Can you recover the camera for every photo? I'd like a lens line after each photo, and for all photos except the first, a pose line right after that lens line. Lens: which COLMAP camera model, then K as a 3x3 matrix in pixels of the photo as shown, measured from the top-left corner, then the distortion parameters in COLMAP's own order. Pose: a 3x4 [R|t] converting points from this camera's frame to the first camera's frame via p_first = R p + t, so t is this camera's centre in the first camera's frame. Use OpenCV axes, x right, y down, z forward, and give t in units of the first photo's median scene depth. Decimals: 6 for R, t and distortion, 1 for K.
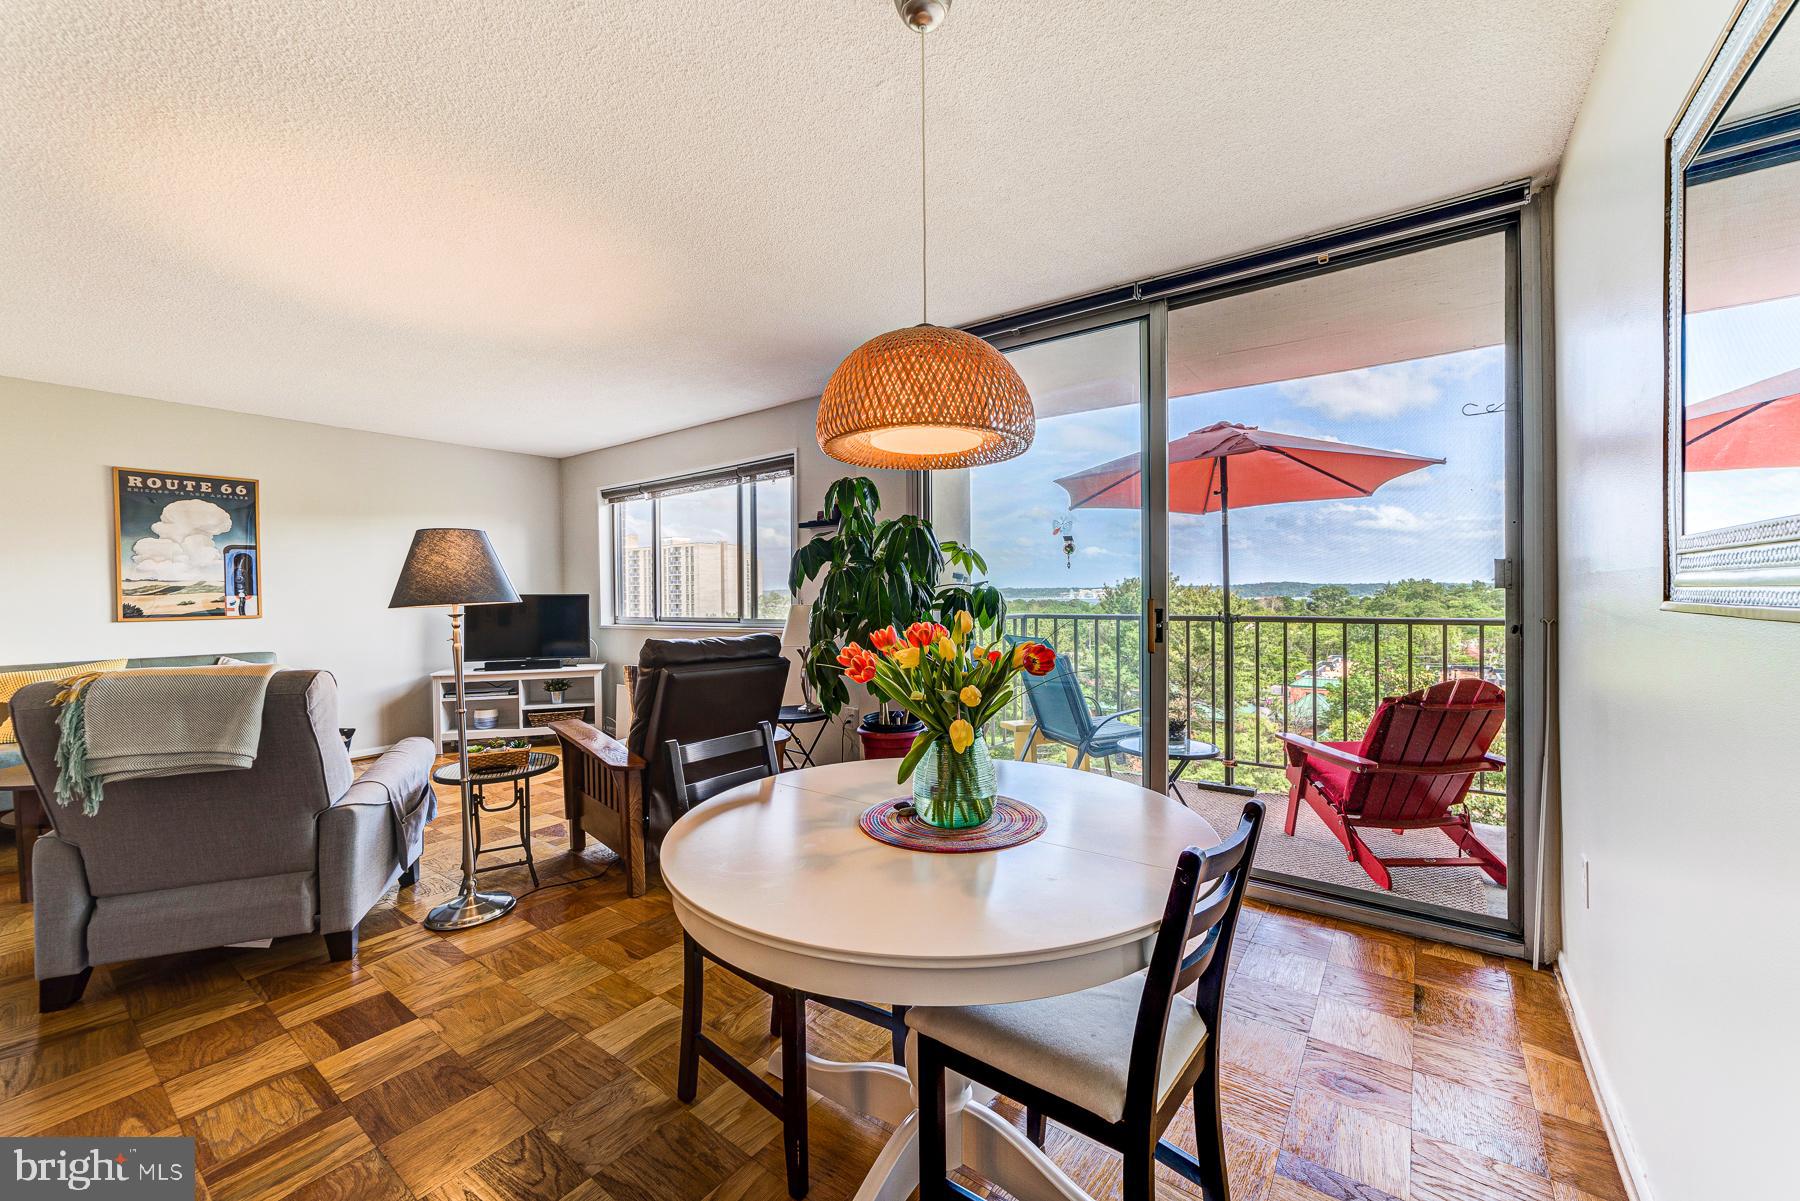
lens RADIAL K [[701.9, 0, 914.4], [0, 701.9, 597.5], [0, 0, 1]] dist [-0.003575, 0.005586]
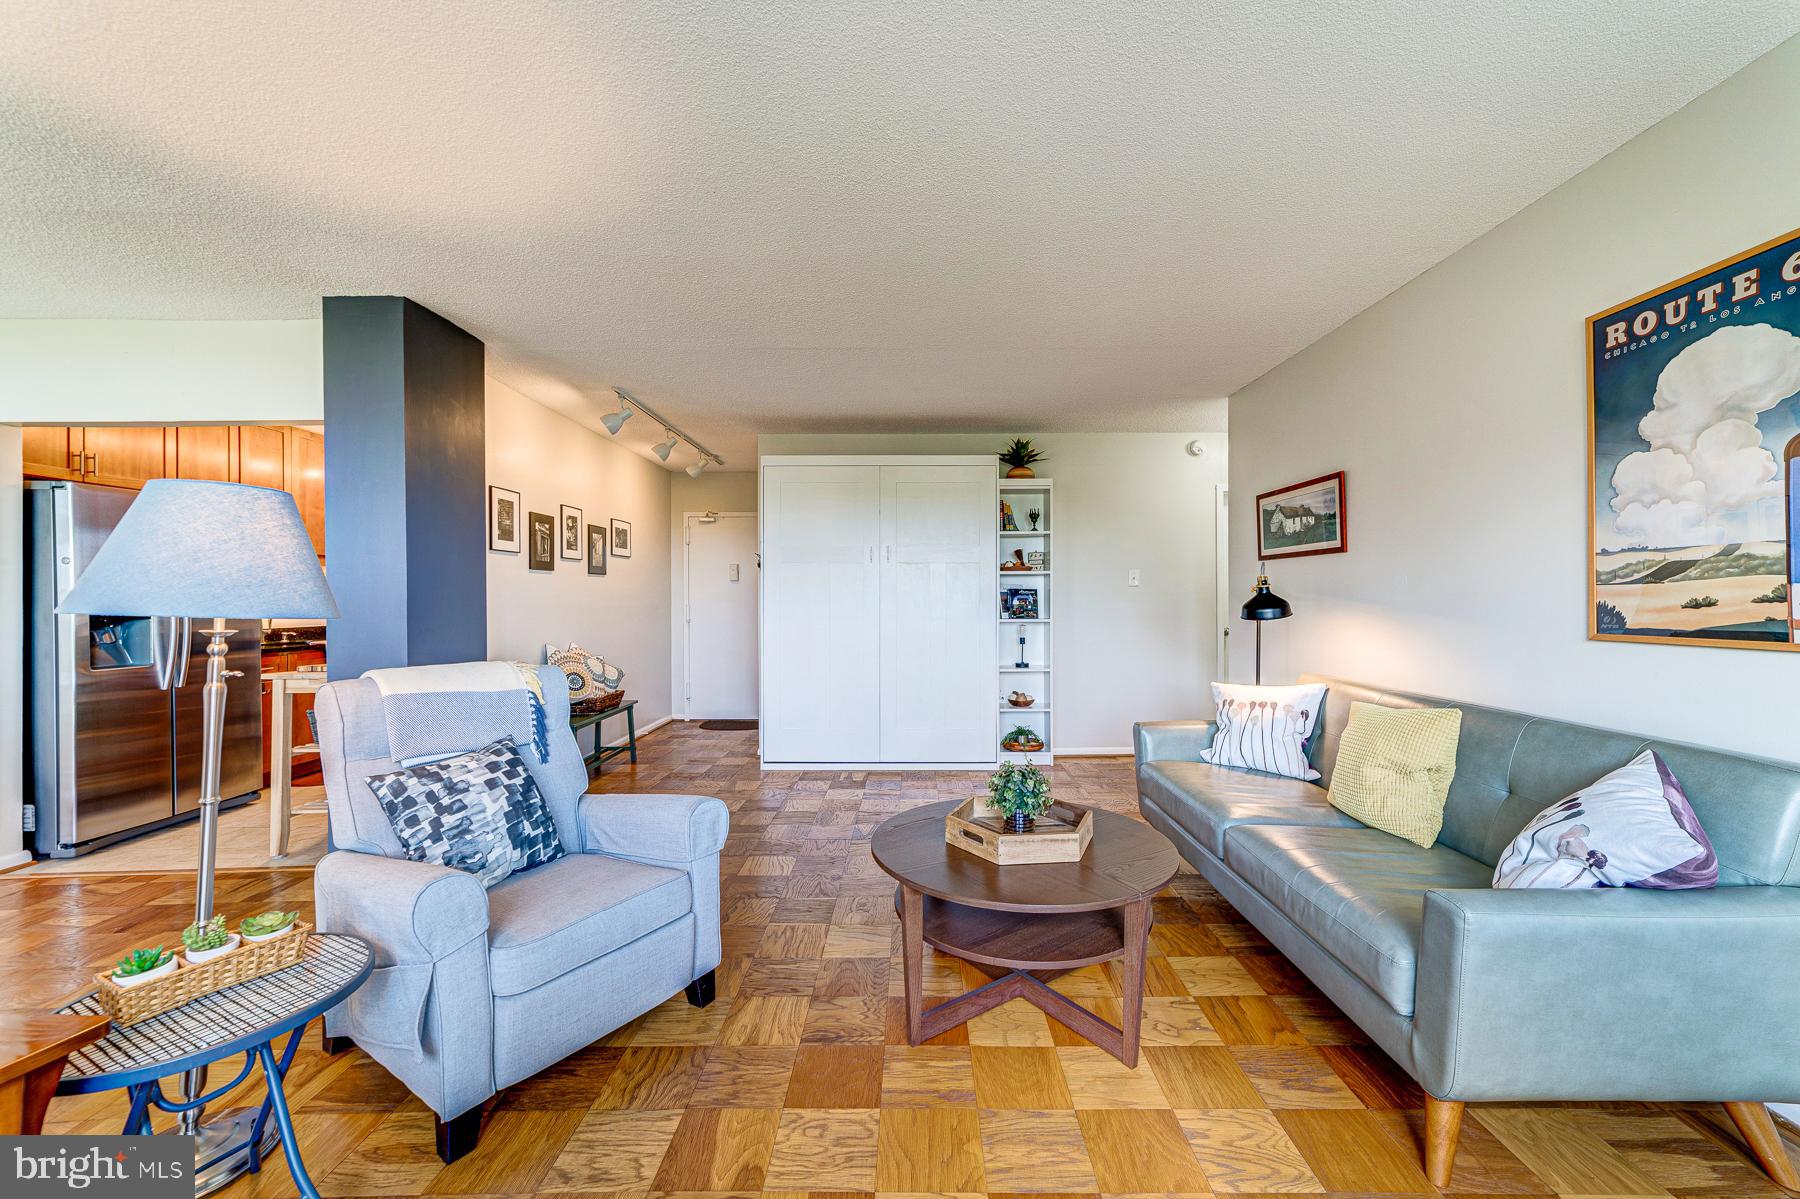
lens RADIAL K [[701.9, 0, 927.2], [0, 701.9, 596.7], [0, 0, 1]] dist [-0.003575, 0.005586]
pose [[-0.805008, 0.011457, -0.593153, -0.457409], [0.008328, 0.999933, 0.008011, -0.002430], [0.593205, 0.001509, -0.805050, 1.062818]]
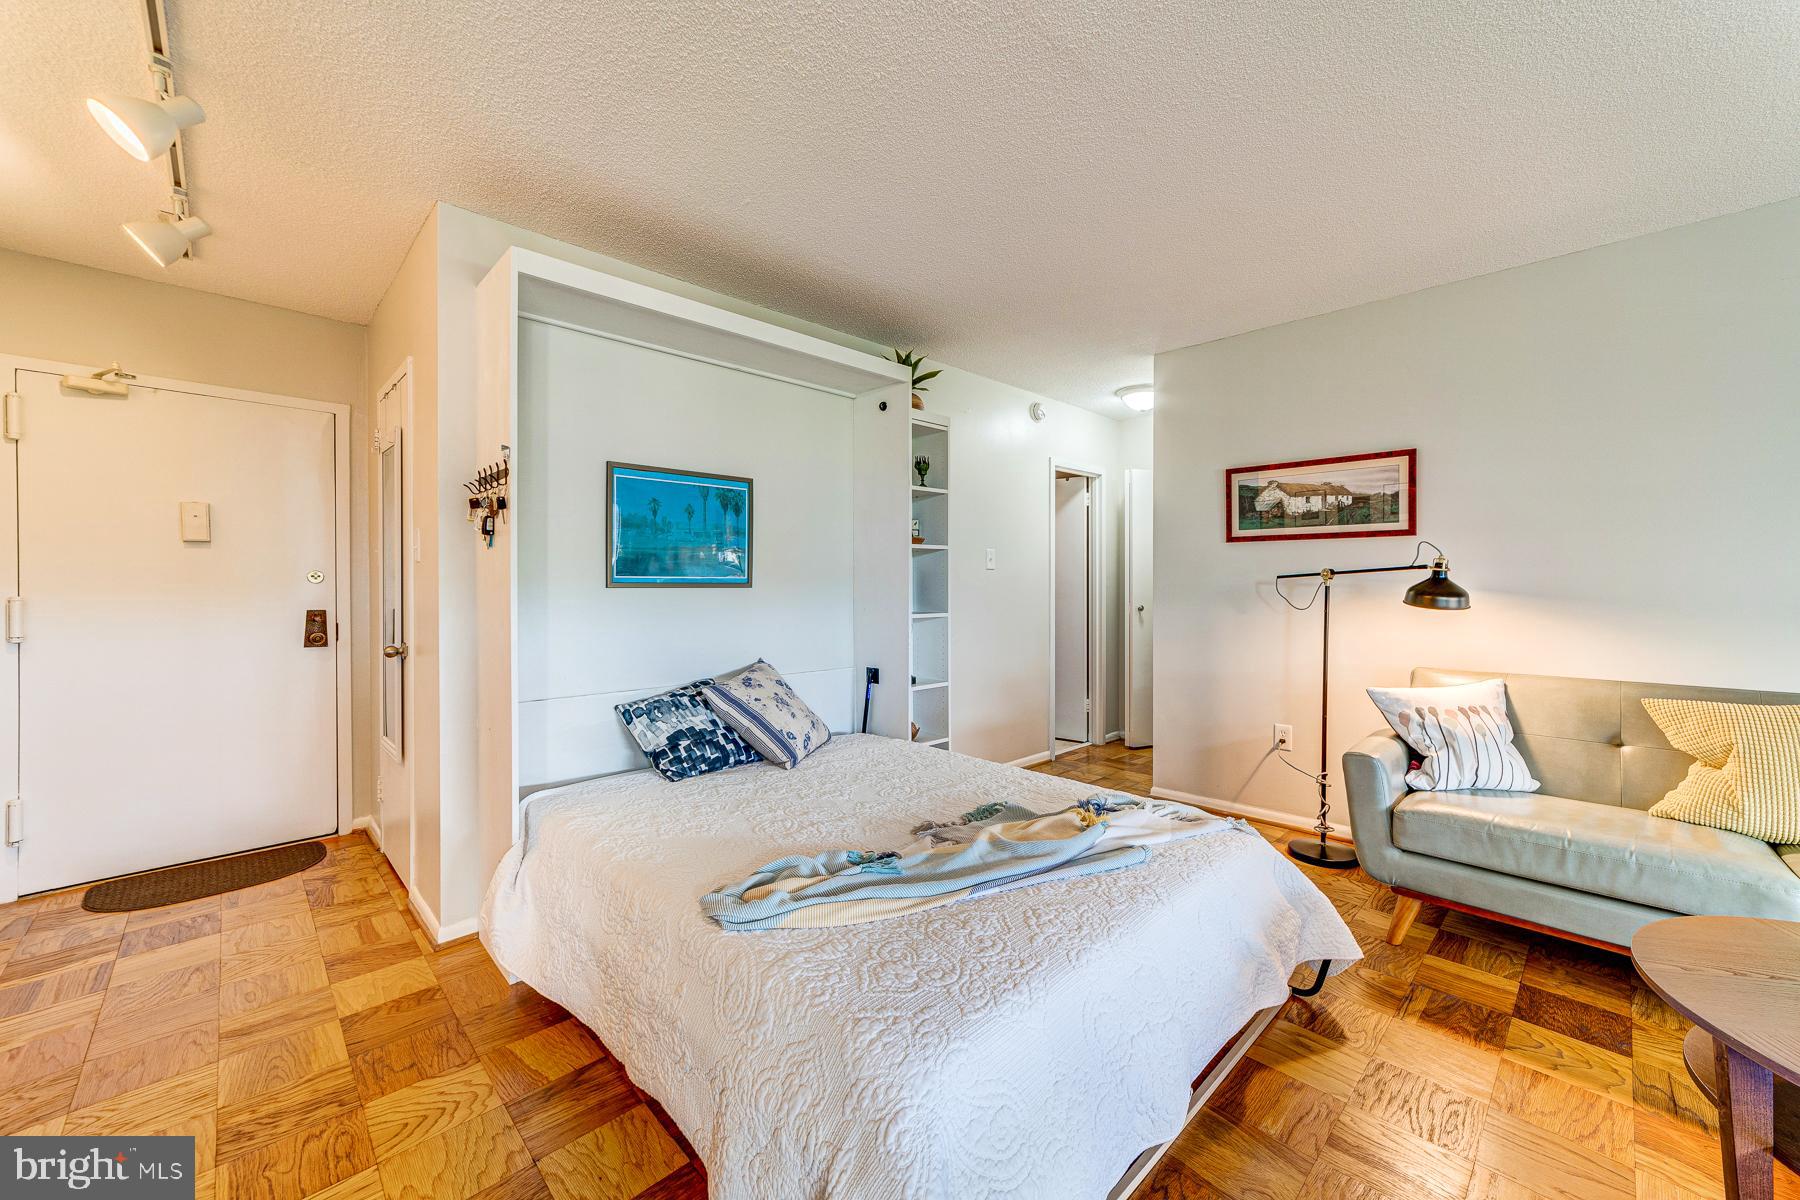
lens RADIAL K [[701.9, 0, 922.9], [0, 701.9, 585.9], [0, 0, 1]] dist [-0.003575, 0.005586]
pose [[-0.167794, 0.012967, -0.985737, -0.482453], [-0.002217, 0.999906, 0.013531, 0.002022], [0.985820, 0.004456, -0.167749, 0.385316]]
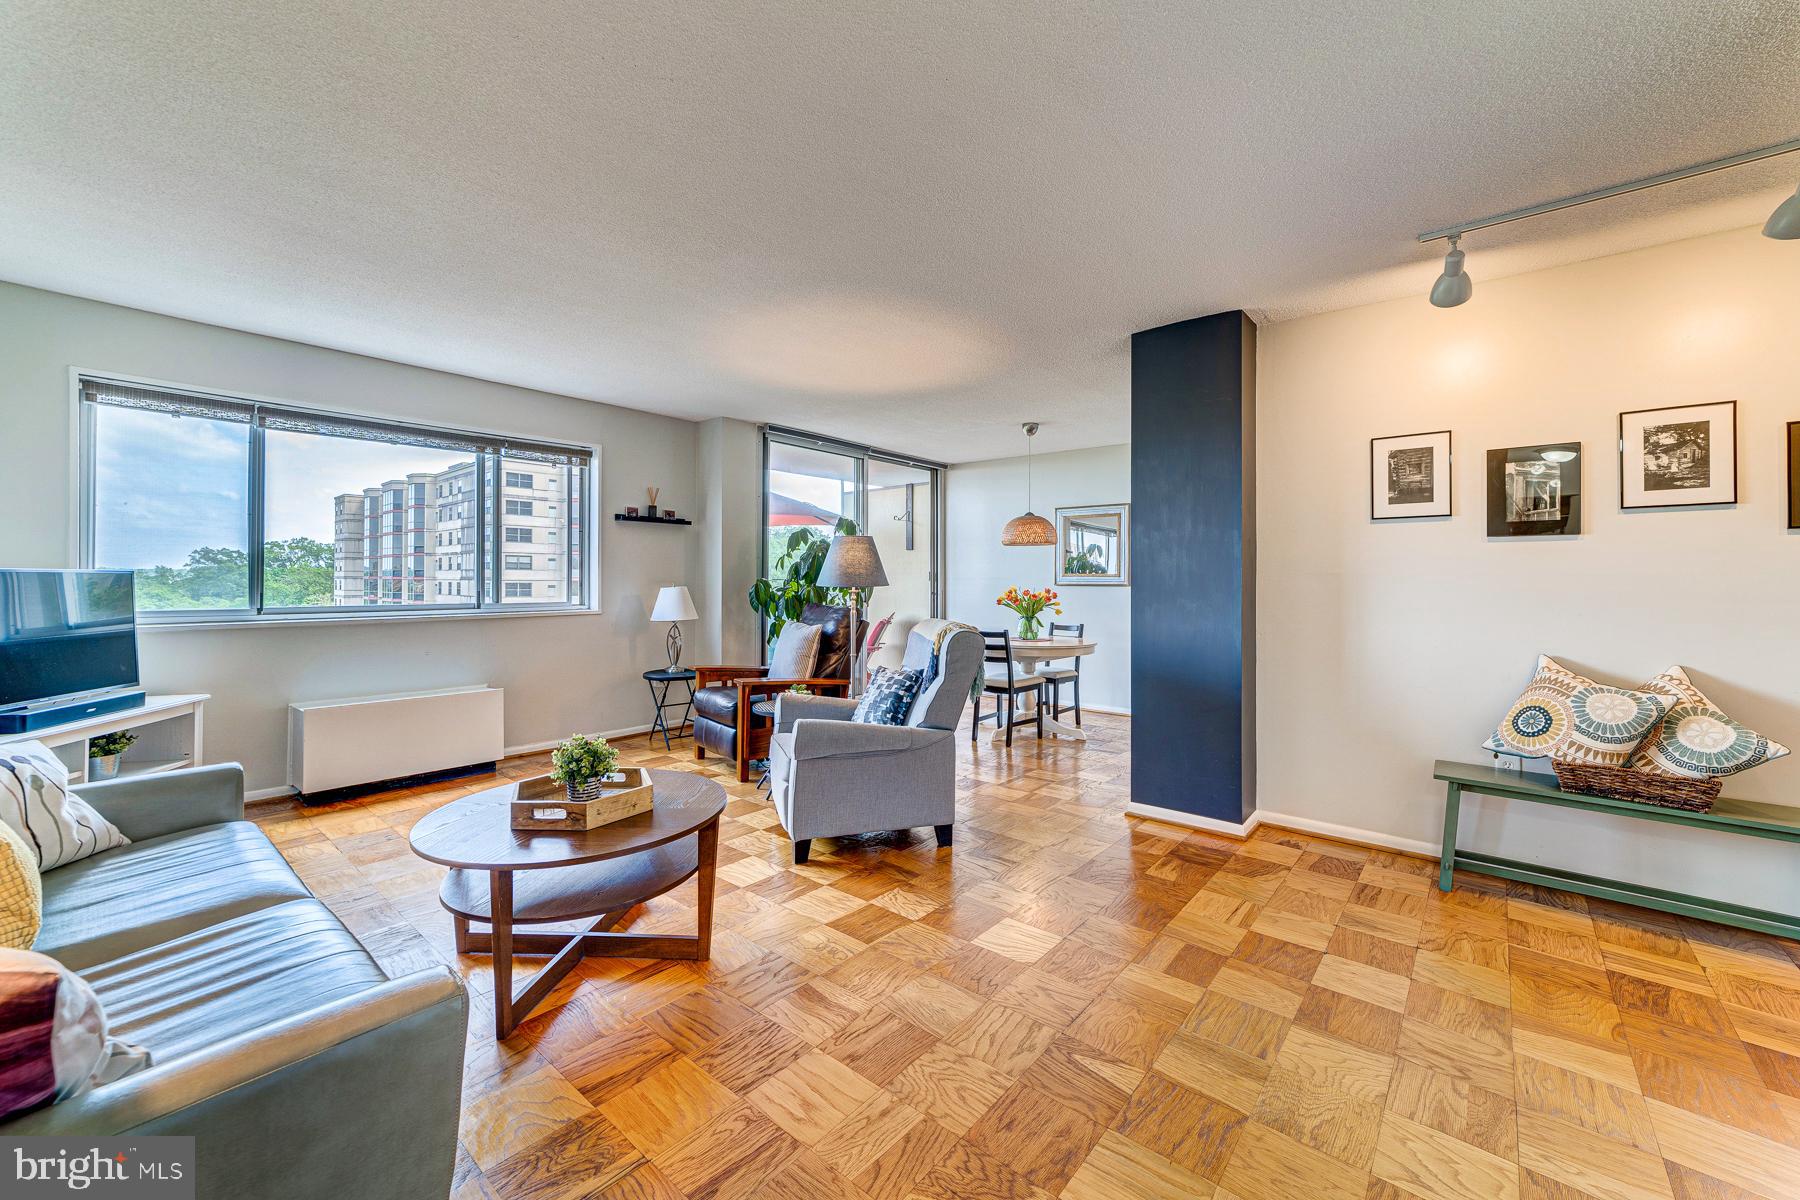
lens RADIAL K [[701.9, 0, 908.3], [0, 701.9, 582.0], [0, 0, 1]] dist [-0.003575, 0.005586]
pose [[0.068954, 0.006502, 0.997599, -1.266276], [-0.000941, 0.999979, -0.006453, 0.008251], [-0.997619, -0.000494, 0.068959, 0.454335]]
